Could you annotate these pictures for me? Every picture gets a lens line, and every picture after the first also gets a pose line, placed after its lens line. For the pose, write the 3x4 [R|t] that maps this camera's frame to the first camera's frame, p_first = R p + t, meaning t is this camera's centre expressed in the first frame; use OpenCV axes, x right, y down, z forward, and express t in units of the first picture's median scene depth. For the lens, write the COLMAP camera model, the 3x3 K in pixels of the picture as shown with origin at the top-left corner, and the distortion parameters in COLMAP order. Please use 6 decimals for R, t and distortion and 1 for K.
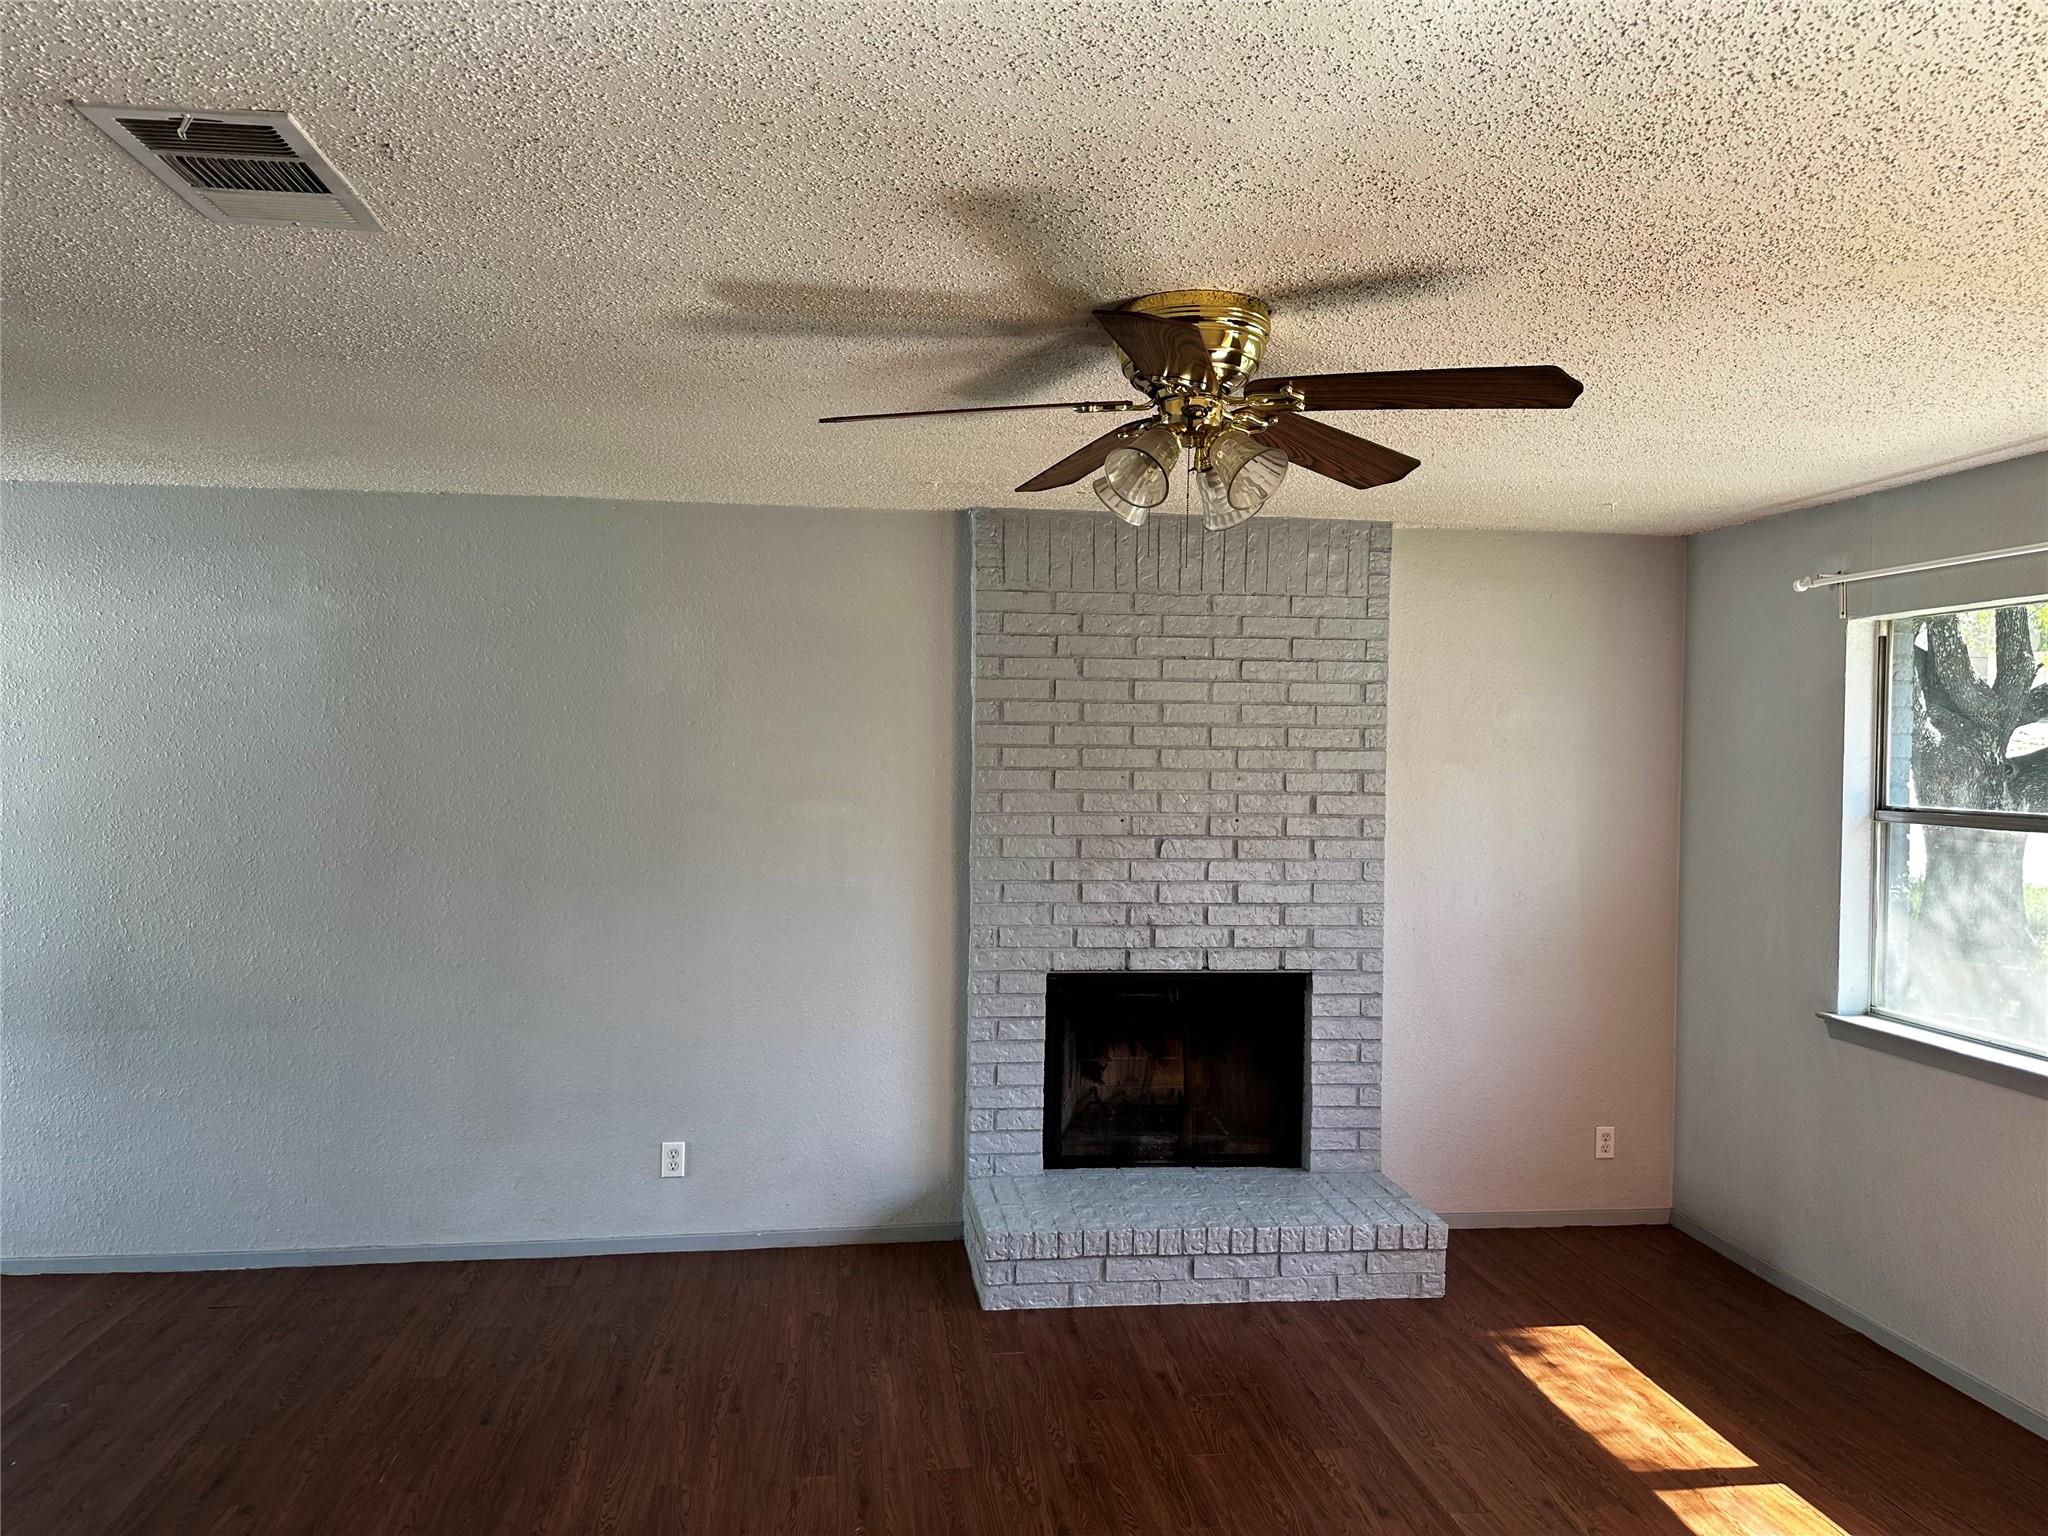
lens RADIAL K [[1423.6, 0, 1031.3], [0, 1423.6, 749.0], [0, 0, 1]] dist [0.123916, -0.204822]
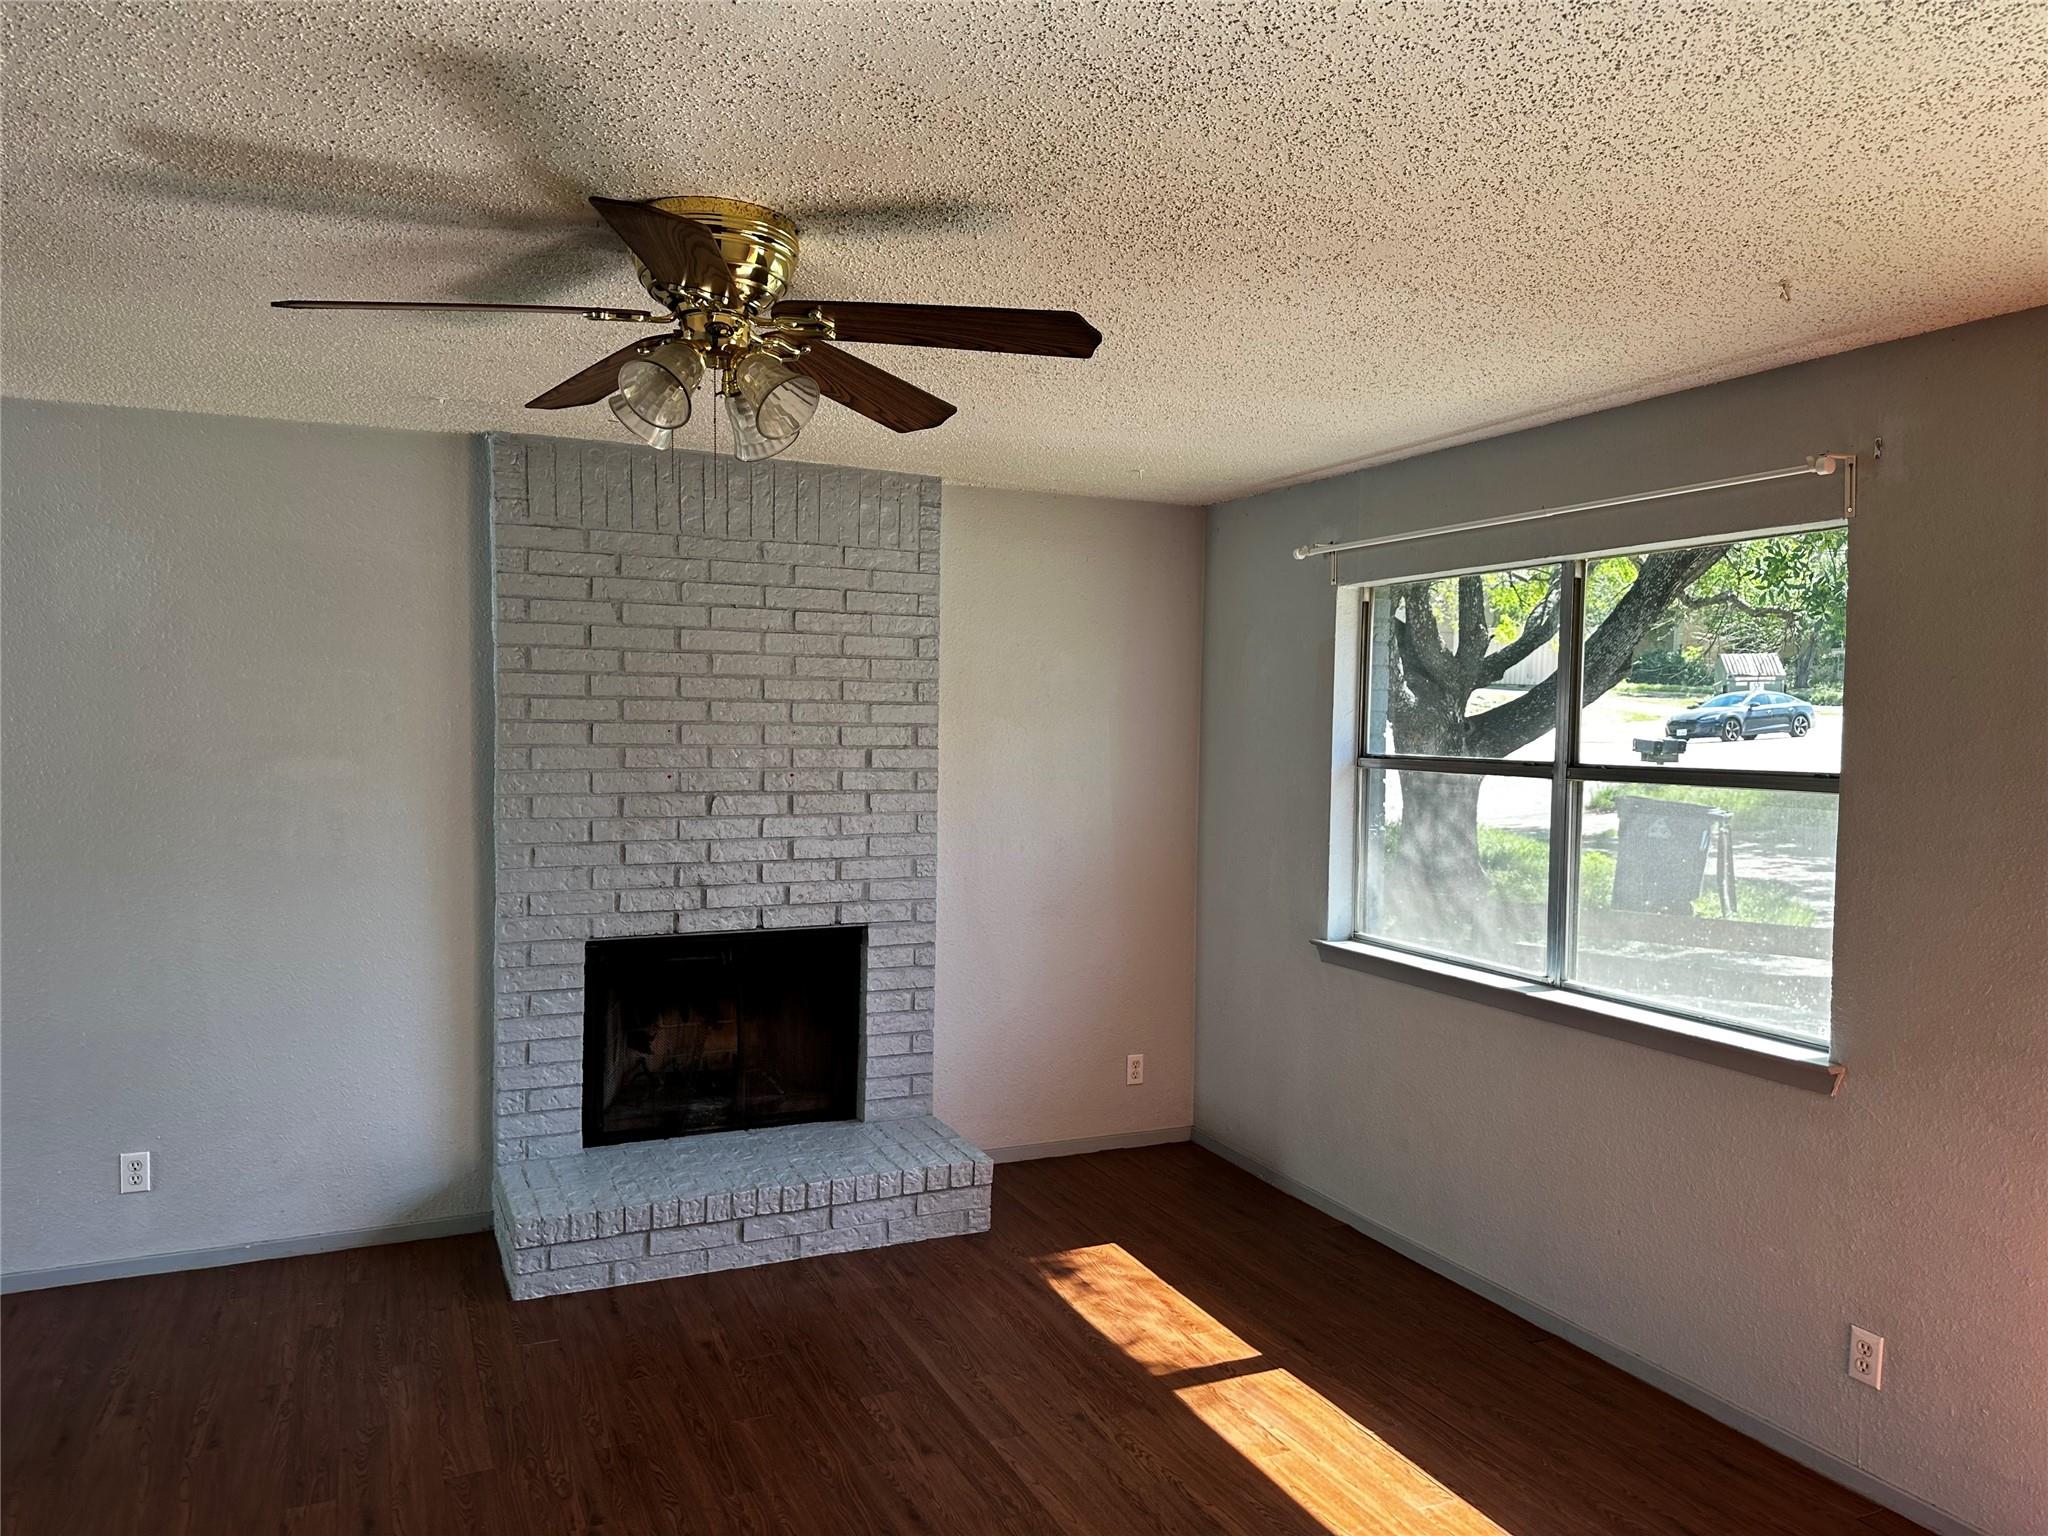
lens RADIAL K [[1423.6, 0, 1031.3], [0, 1423.6, 749.0], [0, 0, 1]] dist [0.123916, -0.204822]
pose [[0.955351, -0.006592, 0.295398, 0.012656], [-0.001766, 0.999606, 0.028021, 0.004739], [-0.295466, -0.027291, 0.954963, 0.015868]]
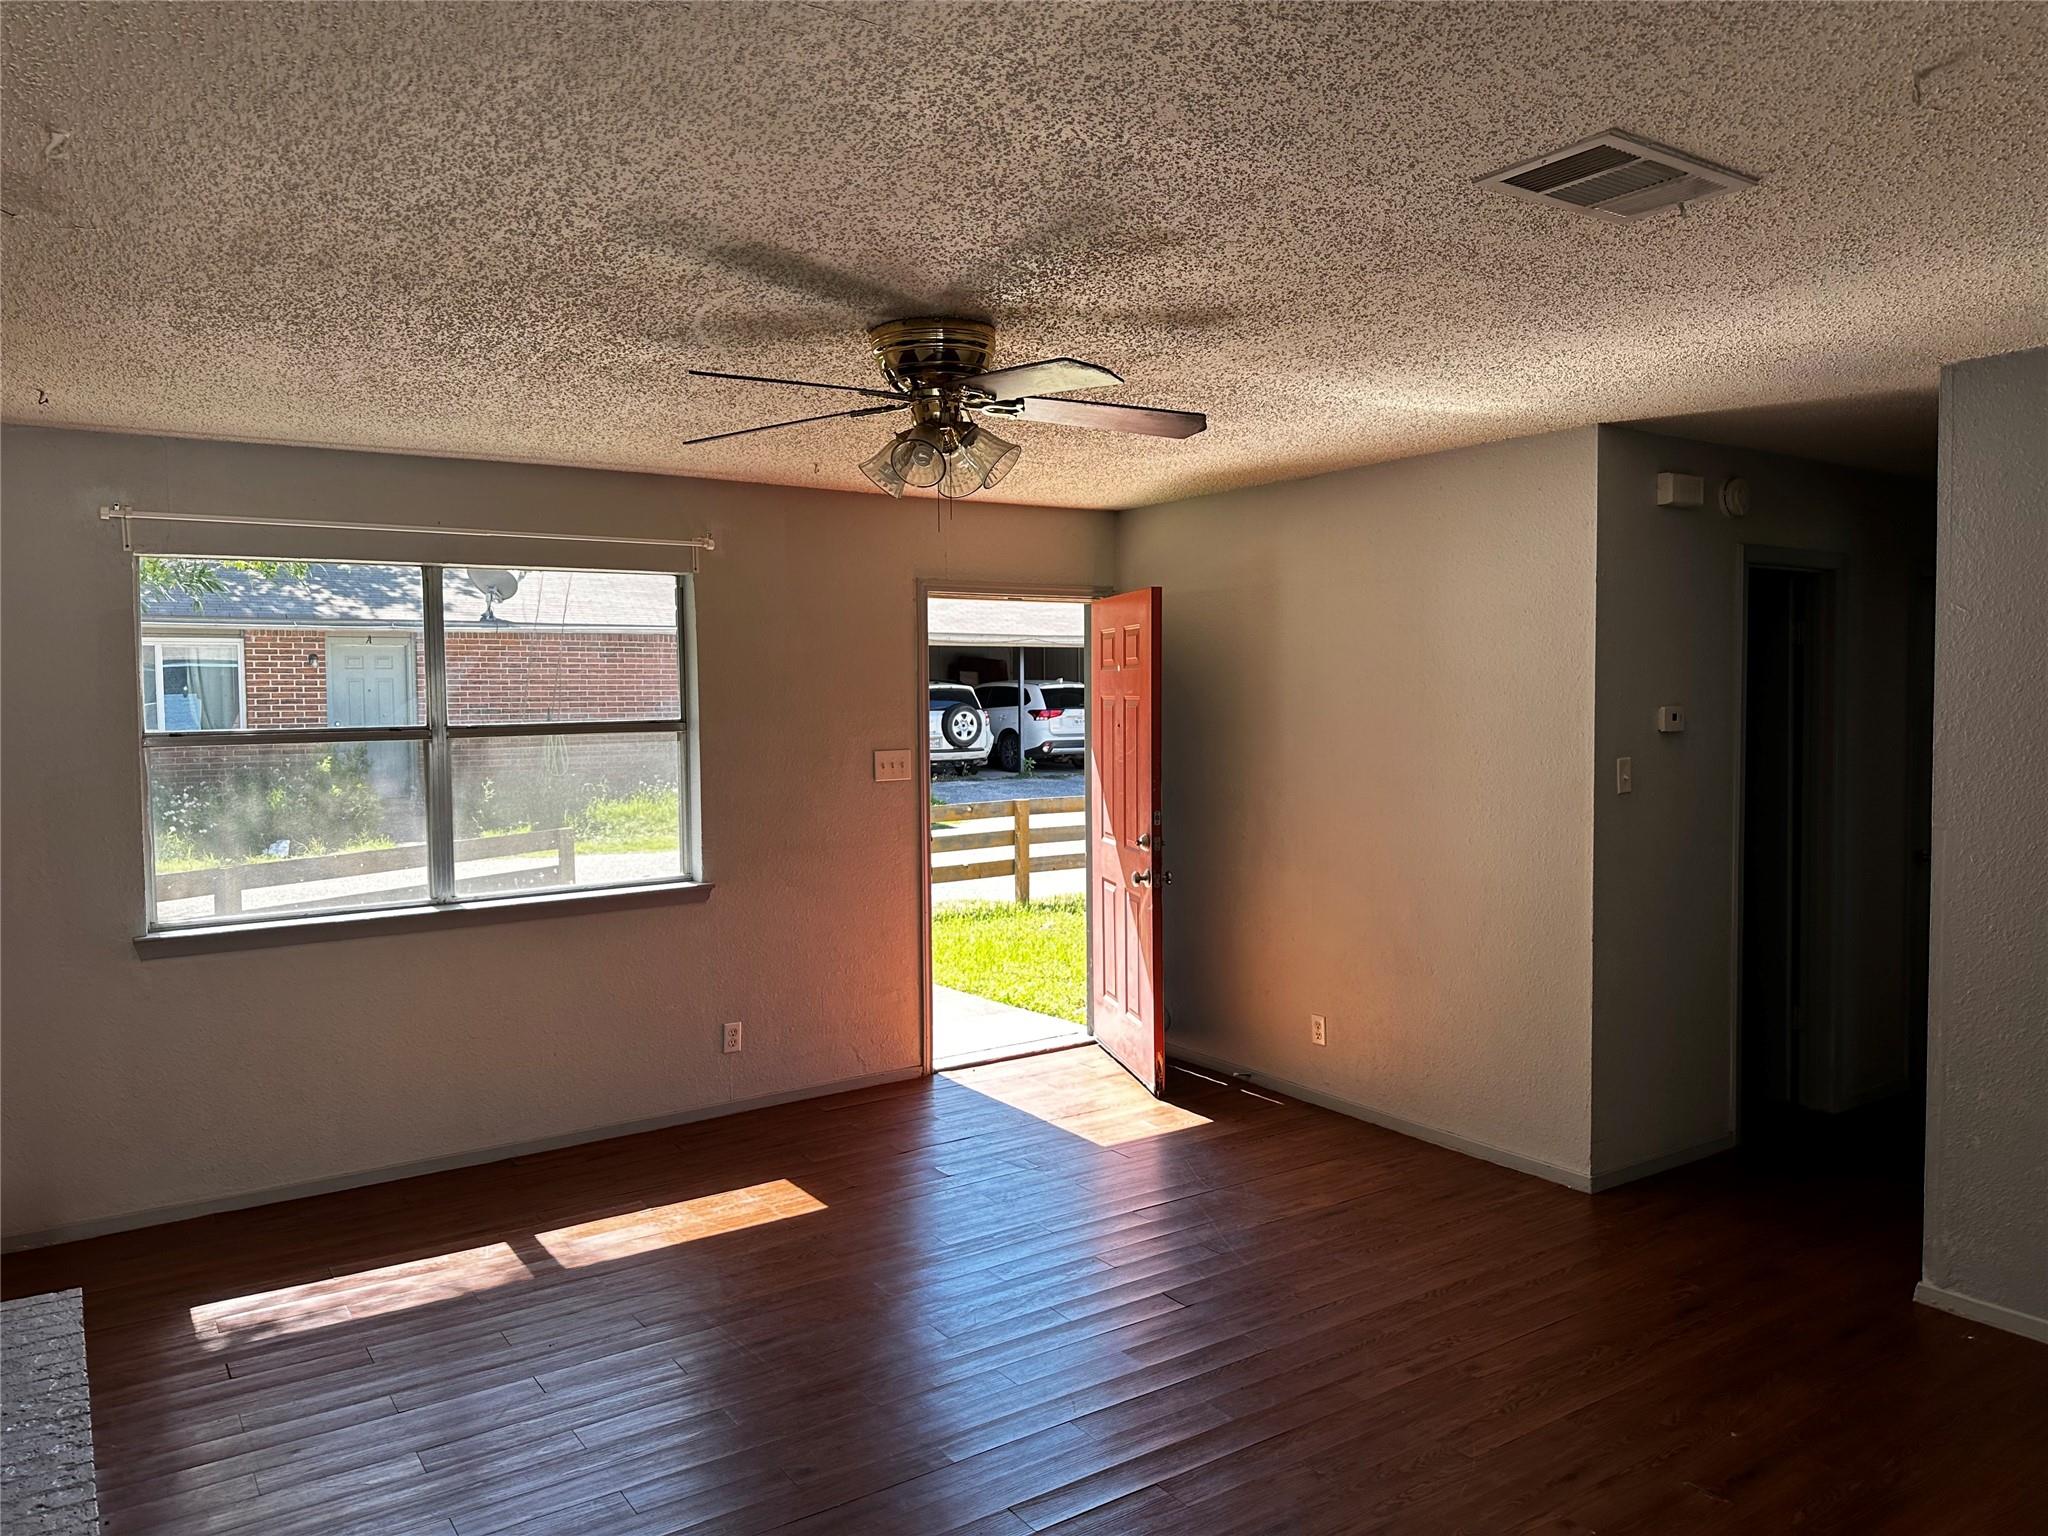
lens RADIAL K [[1423.6, 0, 1031.3], [0, 1423.6, 749.0], [0, 0, 1]] dist [0.123916, -0.204822]
pose [[-0.453333, -0.048001, 0.890048, -0.622866], [0.005064, 0.998394, 0.056424, -0.006021], [-0.891327, 0.030087, -0.452362, 0.873352]]
